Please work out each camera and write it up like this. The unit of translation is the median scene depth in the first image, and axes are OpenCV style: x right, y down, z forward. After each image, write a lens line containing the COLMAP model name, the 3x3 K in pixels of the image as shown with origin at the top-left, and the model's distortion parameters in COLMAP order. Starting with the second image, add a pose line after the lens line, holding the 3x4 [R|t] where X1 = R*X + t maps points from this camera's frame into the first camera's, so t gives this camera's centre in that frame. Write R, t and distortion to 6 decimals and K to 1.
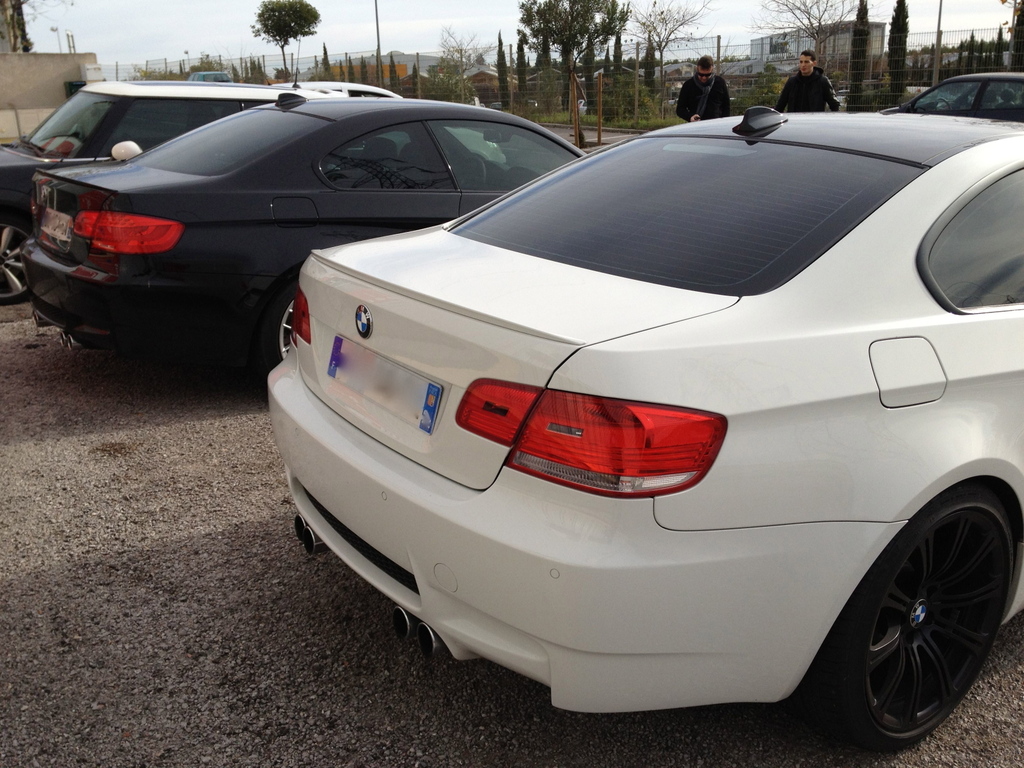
lens RADIAL K [[960.1, 0, 514.5], [0, 960.1, 380.1], [0, 0, 1]] dist [0.081707, -0.135026]
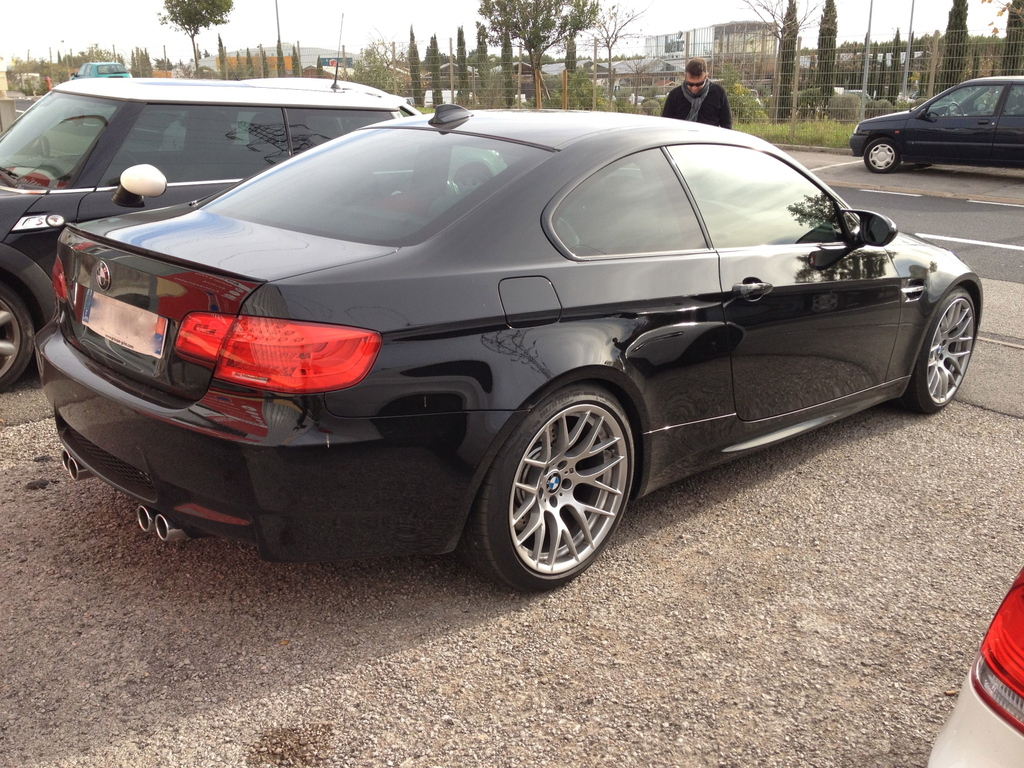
lens RADIAL K [[960.1, 0, 514.5], [0, 960.1, 380.1], [0, 0, 1]] dist [0.081707, -0.135026]
pose [[0.993973, -0.021985, 0.107394, -0.067381], [0.021507, 0.999753, 0.005608, -0.028084], [-0.107491, -0.003265, 0.994201, 0.086113]]
